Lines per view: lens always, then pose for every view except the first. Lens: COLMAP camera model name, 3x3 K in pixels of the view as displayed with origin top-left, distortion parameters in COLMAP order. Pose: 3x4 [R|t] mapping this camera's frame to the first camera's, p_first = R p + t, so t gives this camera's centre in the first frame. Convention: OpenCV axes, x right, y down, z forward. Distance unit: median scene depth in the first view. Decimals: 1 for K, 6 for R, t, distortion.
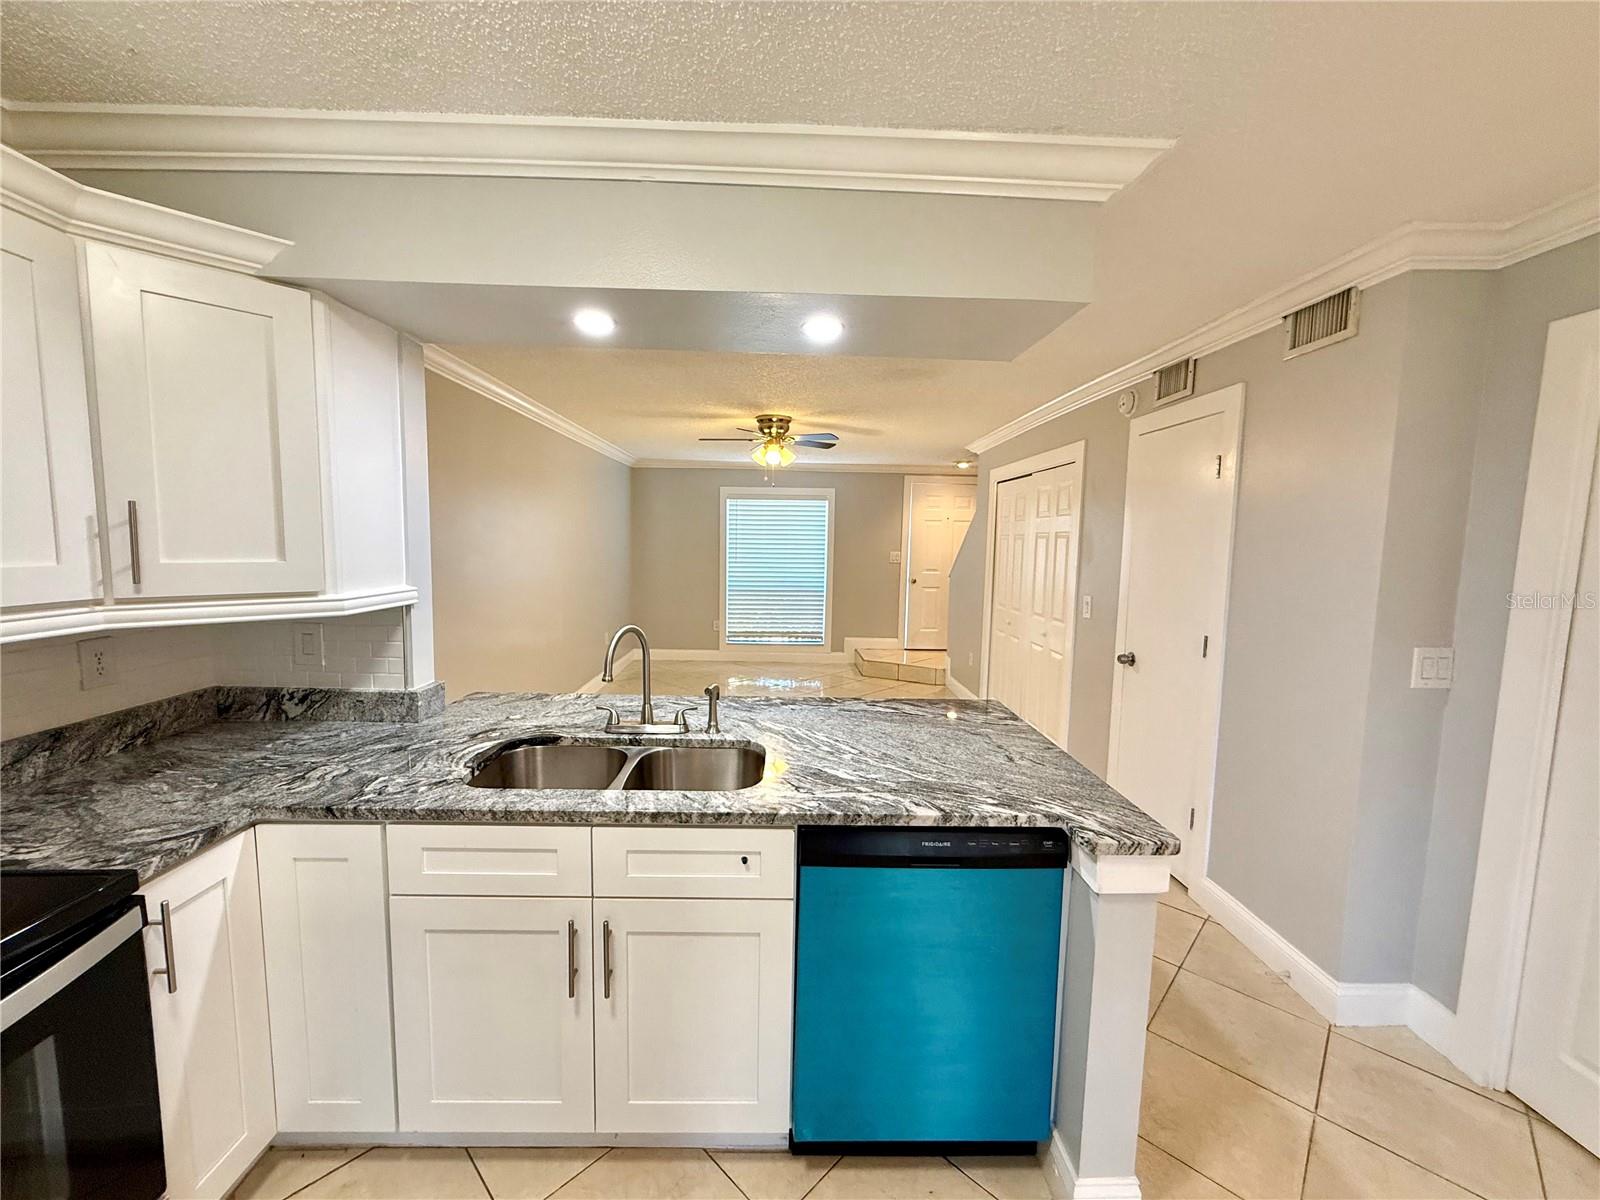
lens RADIAL K [[640.7, 0, 793.0], [0, 640.7, 603.8], [0, 0, 1]] dist [-0.000966, 0.000432]
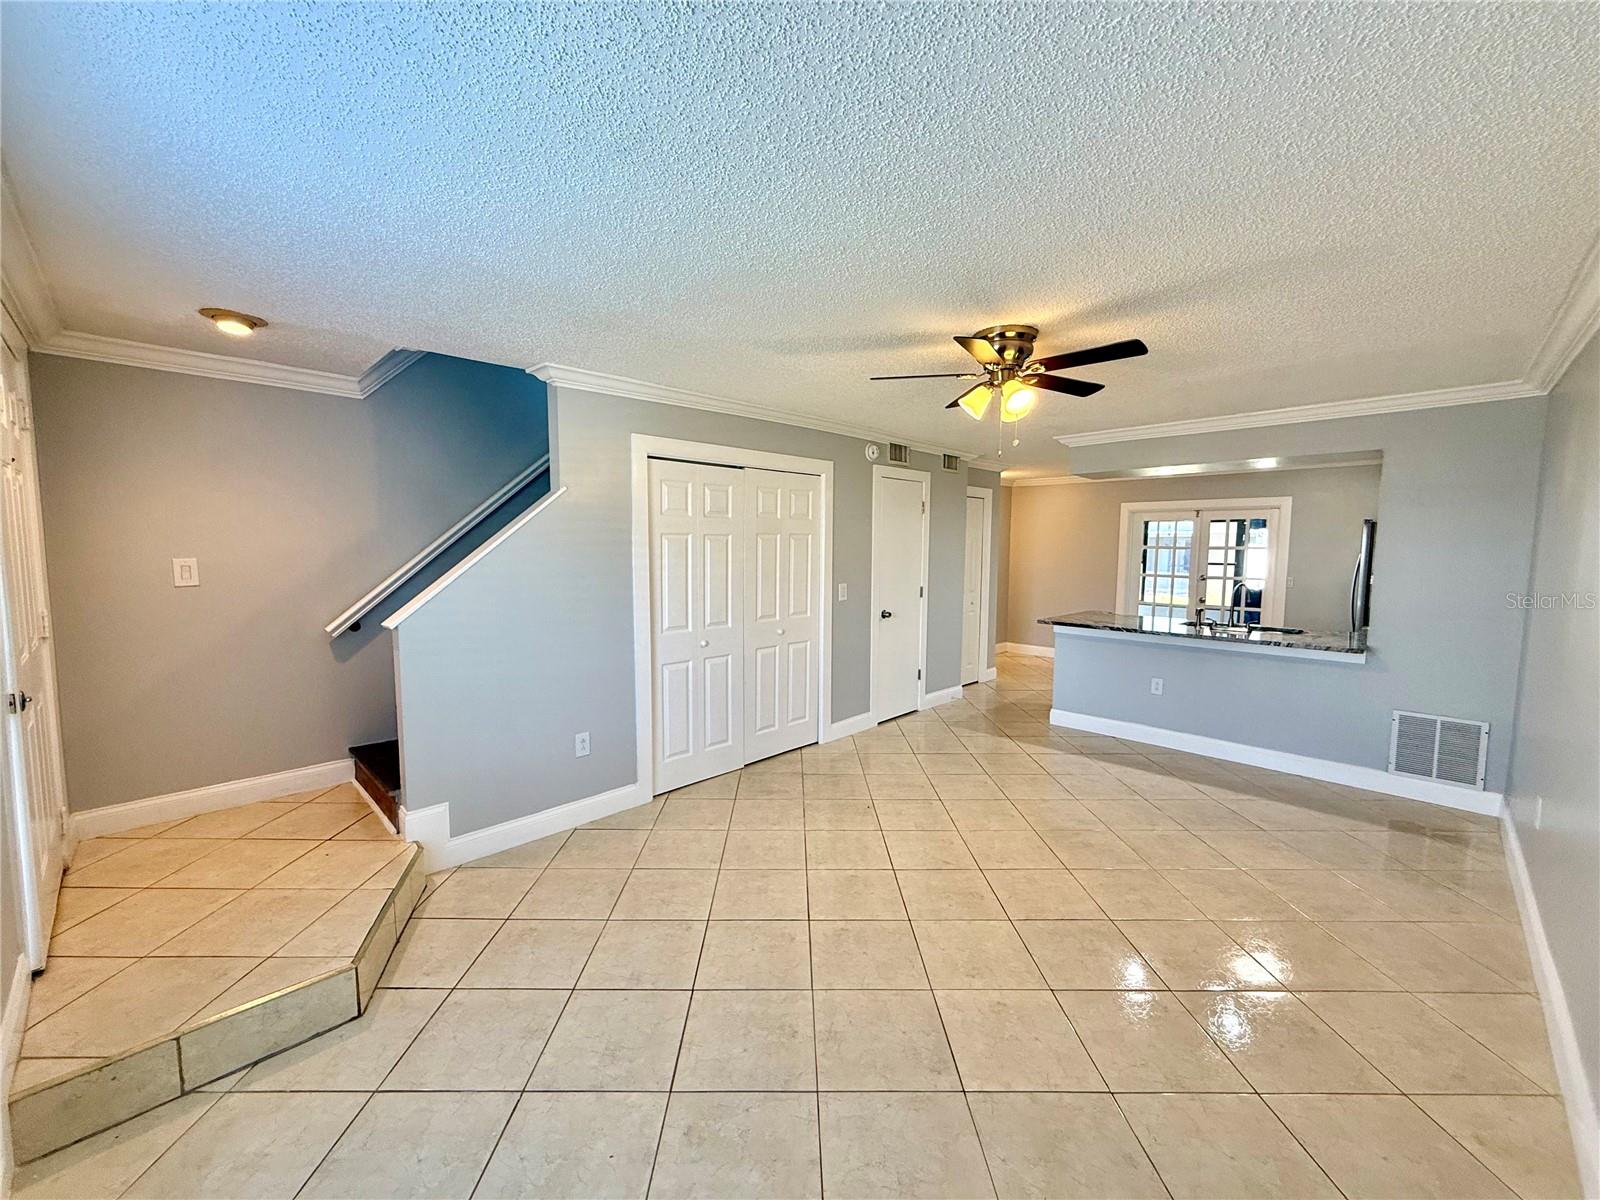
lens RADIAL K [[640.7, 0, 793.0], [0, 640.7, 603.8], [0, 0, 1]] dist [-0.000966, 0.000432]
pose [[-0.693829, -0.090342, 0.714450, -0.775806], [0.055440, 0.982455, 0.178071, -0.395241], [-0.718002, 0.163161, -0.676647, 3.676741]]
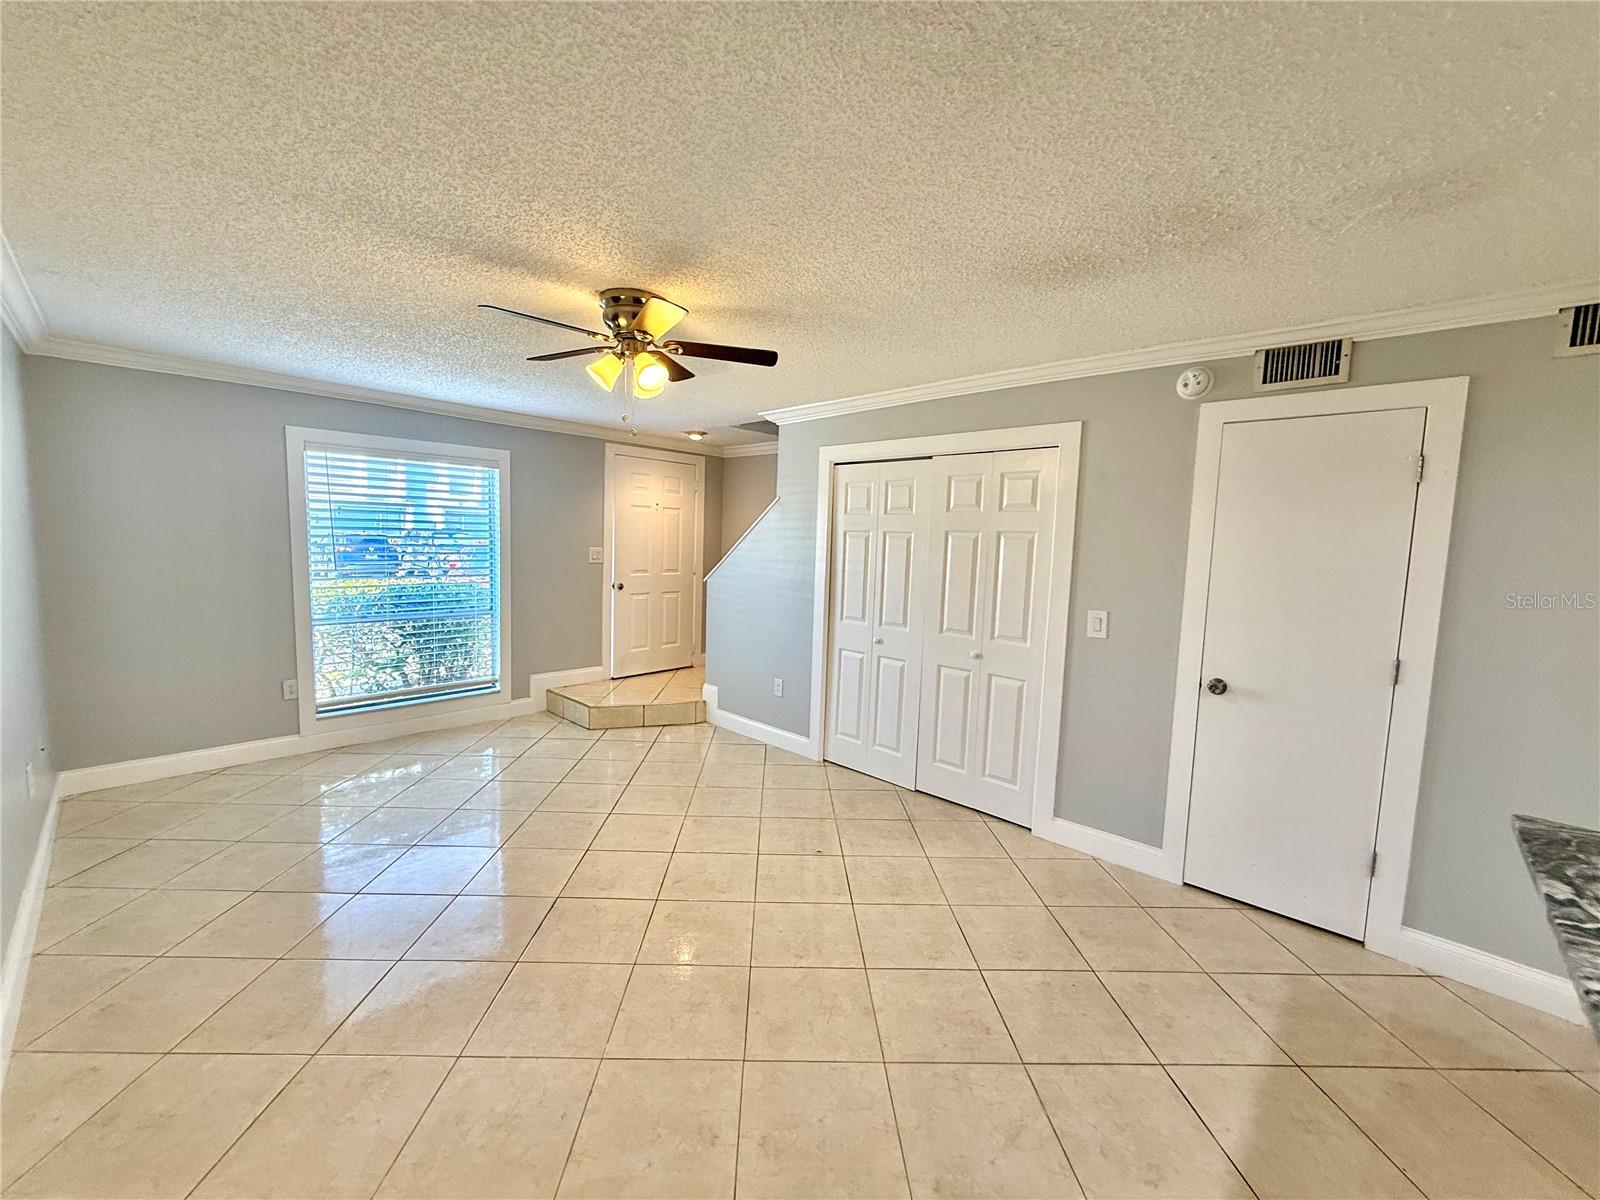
lens RADIAL K [[640.7, 0, 793.0], [0, 640.7, 603.8], [0, 0, 1]] dist [-0.000966, 0.000432]
pose [[0.708782, -0.068778, 0.702067, -0.754683], [0.052464, 0.997619, 0.044766, -0.148910], [-0.703474, 0.005104, 0.710703, 1.279216]]
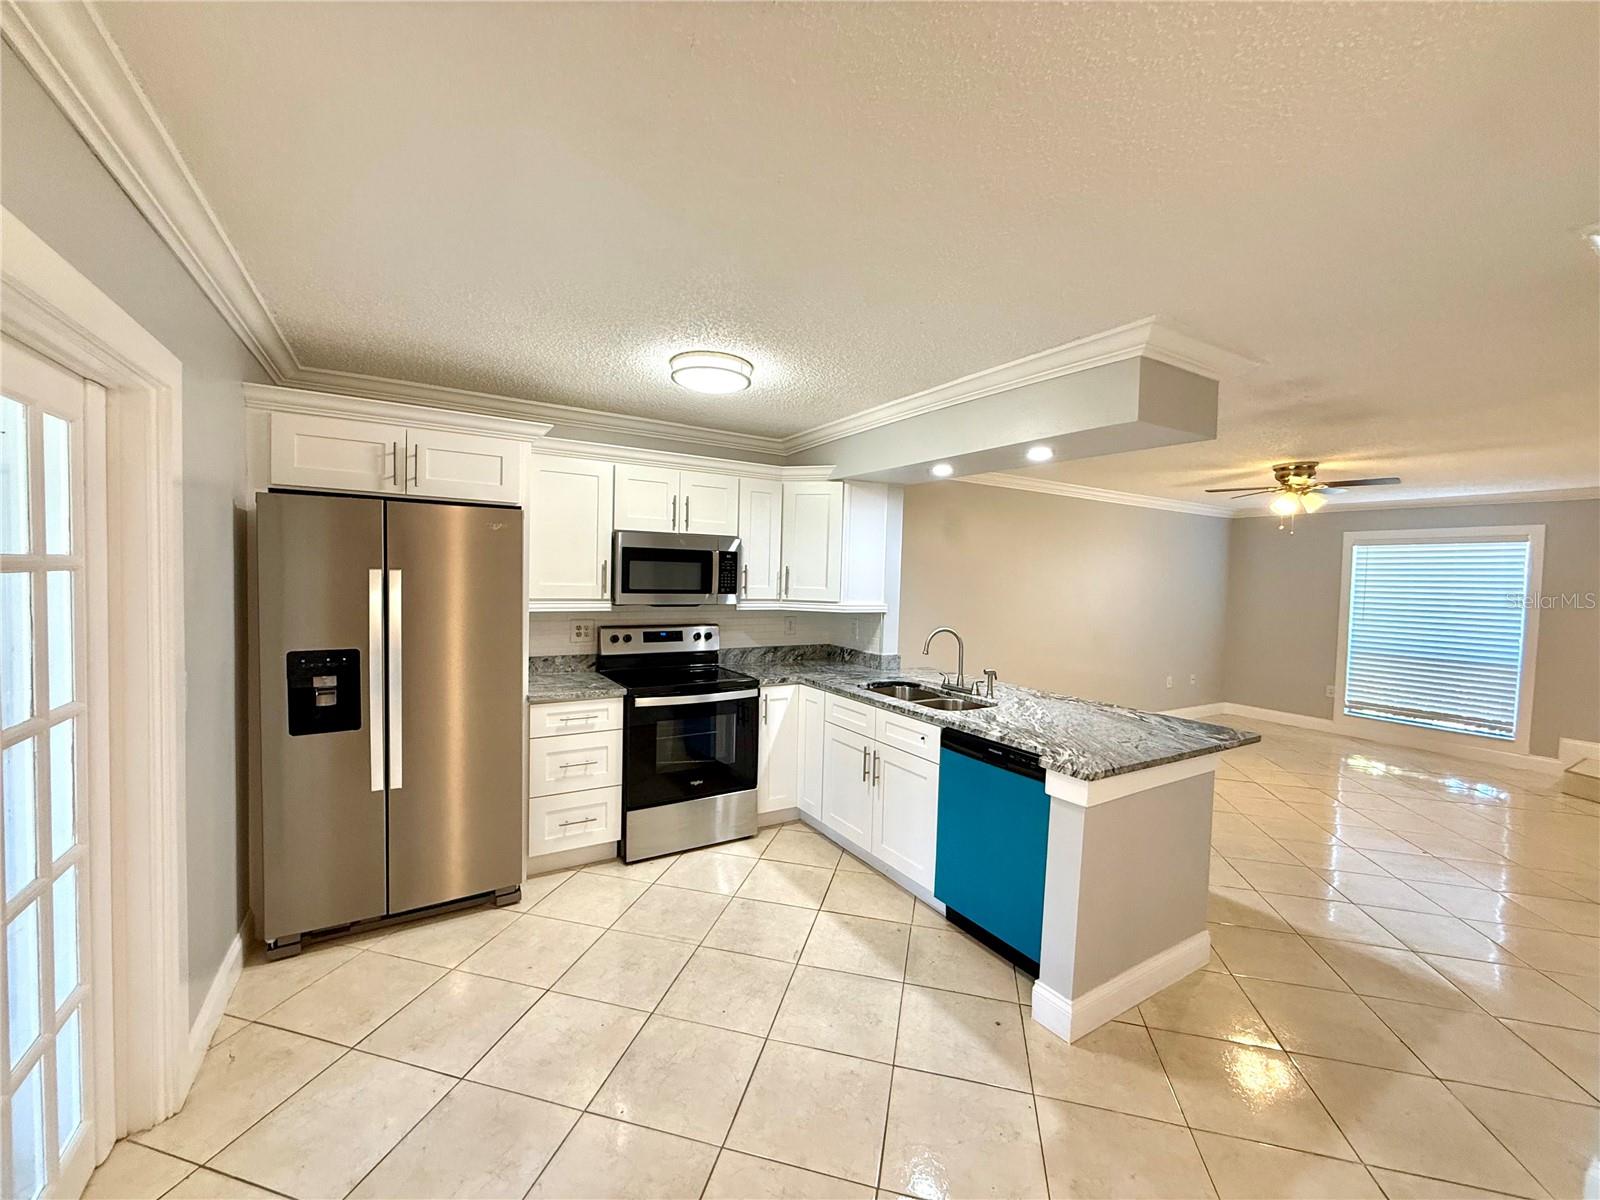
lens RADIAL K [[640.7, 0, 793.0], [0, 640.7, 603.8], [0, 0, 1]] dist [-0.000966, 0.000432]
pose [[0.494791, 0.032420, -0.868407, 1.055869], [-0.104933, 0.994221, -0.022671, 0.050149], [0.862654, 0.102342, 0.495333, -0.284706]]
